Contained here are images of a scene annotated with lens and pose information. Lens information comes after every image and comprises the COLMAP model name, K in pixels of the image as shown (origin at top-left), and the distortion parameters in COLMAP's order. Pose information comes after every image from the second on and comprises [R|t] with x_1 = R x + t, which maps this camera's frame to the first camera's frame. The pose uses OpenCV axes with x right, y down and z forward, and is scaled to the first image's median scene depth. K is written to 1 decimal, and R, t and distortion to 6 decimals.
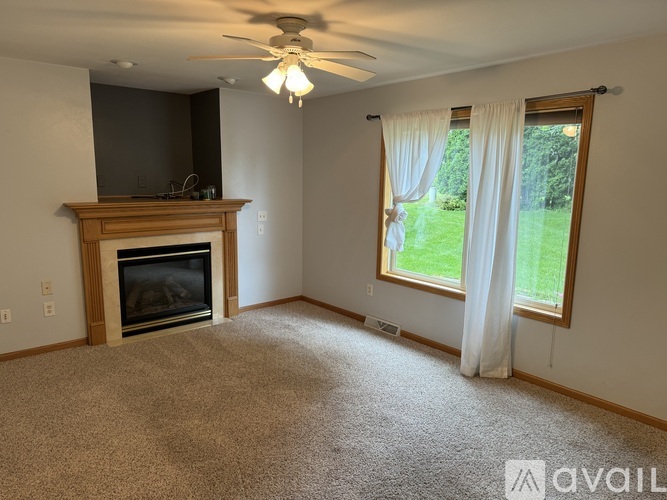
lens RADIAL K [[474.7, 0, 333.5], [0, 474.7, 250.0], [0, 0, 1]] dist [0.001681, -0.000294]
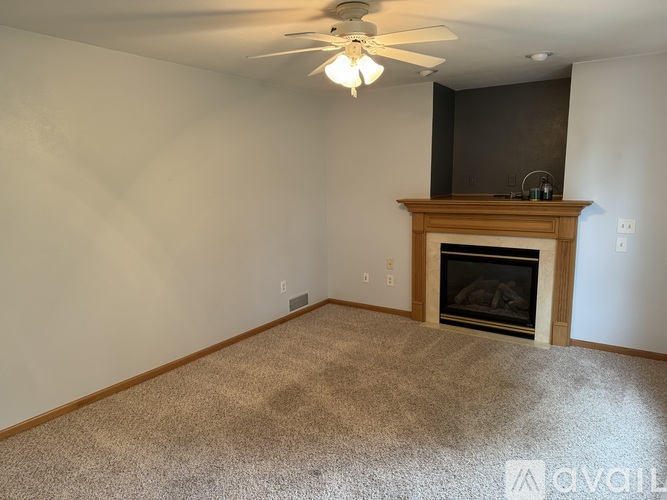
lens RADIAL K [[464.5, 0, 333.8], [0, 464.5, 259.7], [0, 0, 1]] dist [0.002492, 0.000061]
pose [[0.214627, 0.150028, -0.965105, 0.525761], [-0.130435, 0.983684, 0.123909, -0.061593], [0.967947, 0.099289, 0.230694, 0.508788]]
